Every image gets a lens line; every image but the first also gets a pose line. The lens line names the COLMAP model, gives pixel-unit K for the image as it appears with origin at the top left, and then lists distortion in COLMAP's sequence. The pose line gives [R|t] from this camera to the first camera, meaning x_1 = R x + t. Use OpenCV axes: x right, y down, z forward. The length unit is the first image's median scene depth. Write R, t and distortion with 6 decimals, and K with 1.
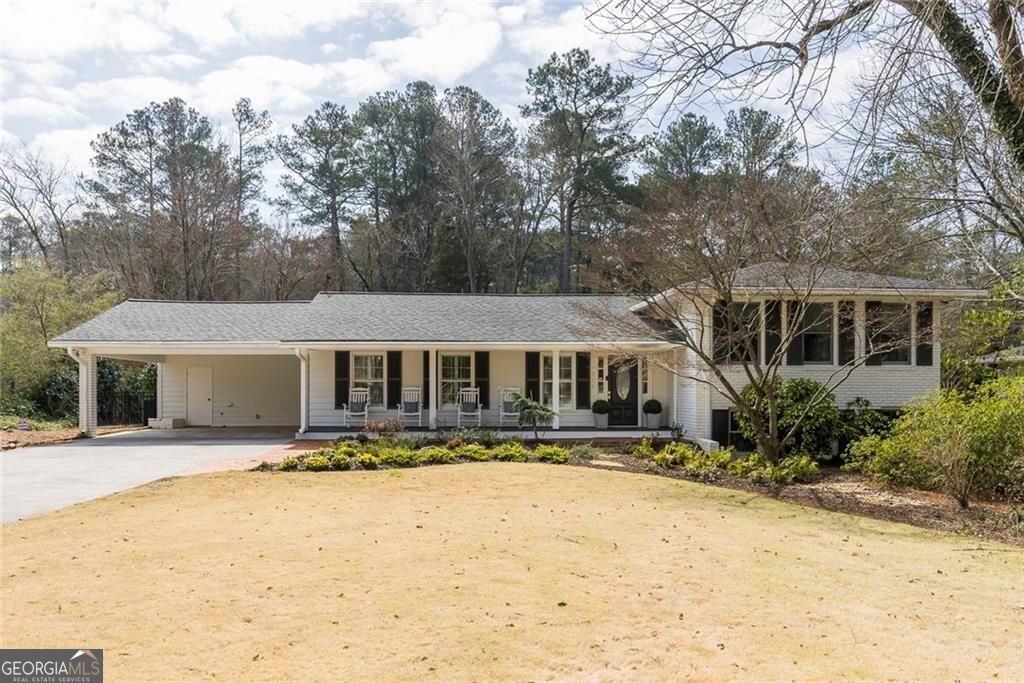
lens RADIAL K [[787.1, 0, 509.5], [0, 787.1, 384.8], [0, 0, 1]] dist [-0.002212, -0.001400]
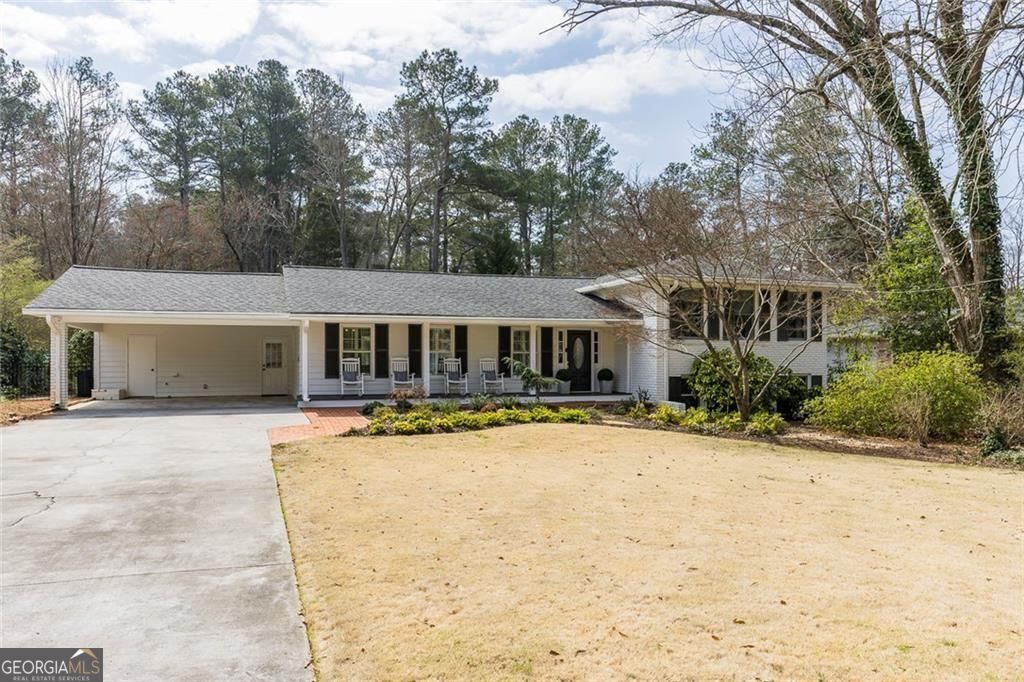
lens RADIAL K [[727.8, 0, 515.5], [0, 727.8, 356.4], [0, 0, 1]] dist [-0.002295, 0.004616]
pose [[0.960852, 0.001842, 0.277057, -0.203245], [-0.002237, 0.999997, 0.001111, -0.000068], [-0.277054, -0.001688, 0.960853, -0.003438]]
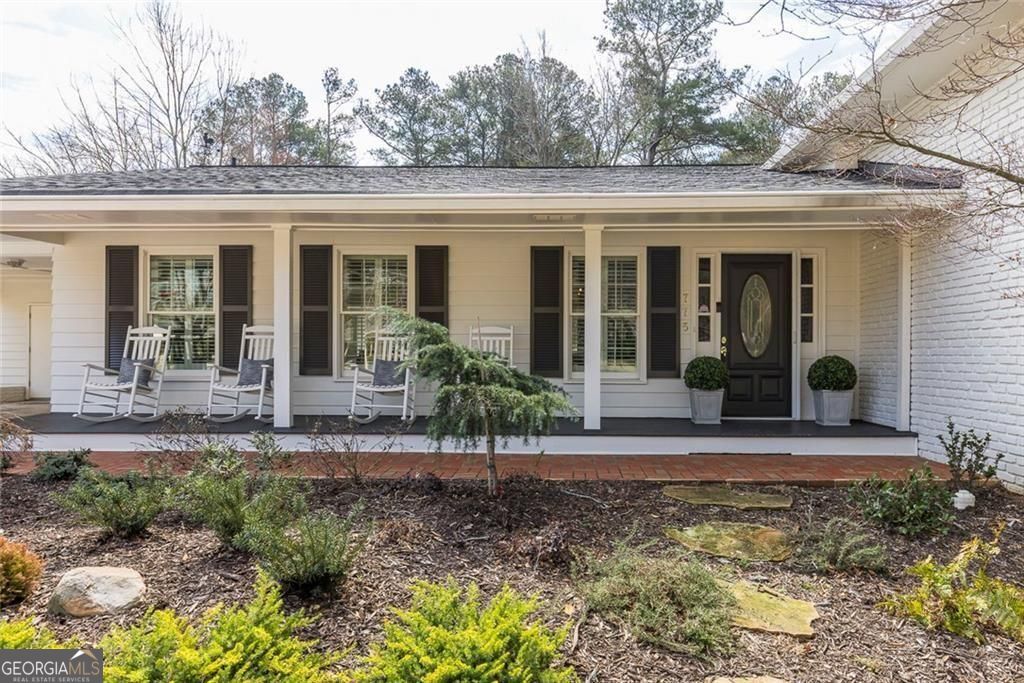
lens RADIAL K [[627.7, 0, 565.9], [0, 627.7, 349.7], [0, 0, 1]] dist [0.002541, 0.000926]
pose [[0.997936, 0.003794, -0.064109, 0.052036], [-0.004130, 0.999978, -0.005108, 0.014534], [0.064088, 0.005362, 0.997930, 0.543975]]
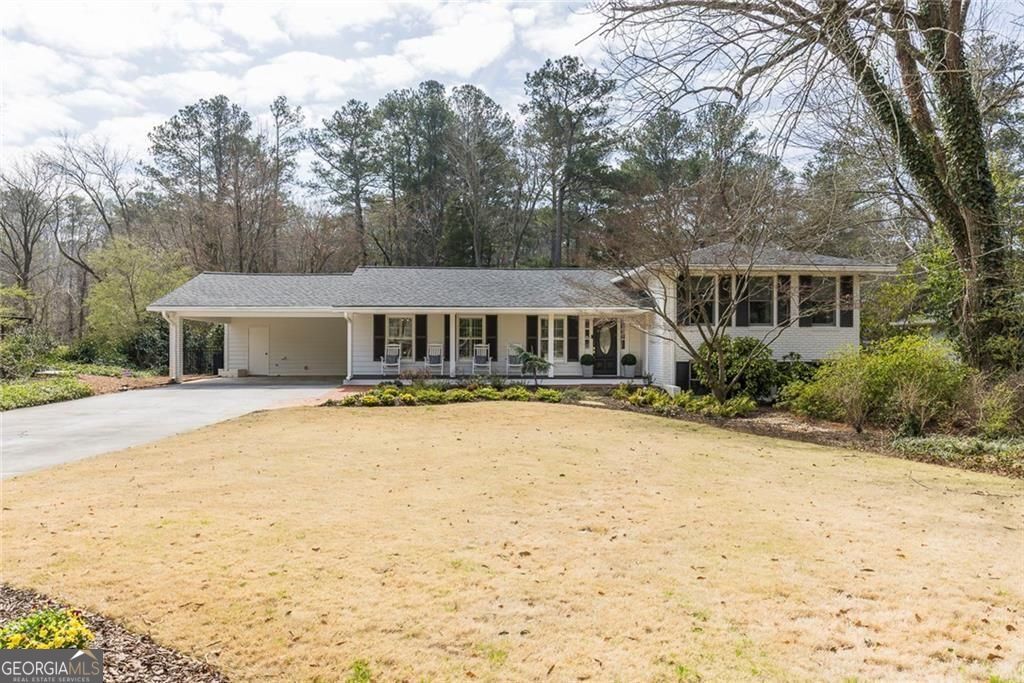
lens RADIAL K [[702.6, 0, 499.7], [0, 702.6, 344.0], [0, 0, 1]] dist [-0.002340, 0.000344]
pose [[0.999959, 0.001874, -0.008906, -0.010080], [-0.001870, 0.999998, 0.000388, 0.002485], [0.008906, -0.000371, 0.999960, -0.090542]]
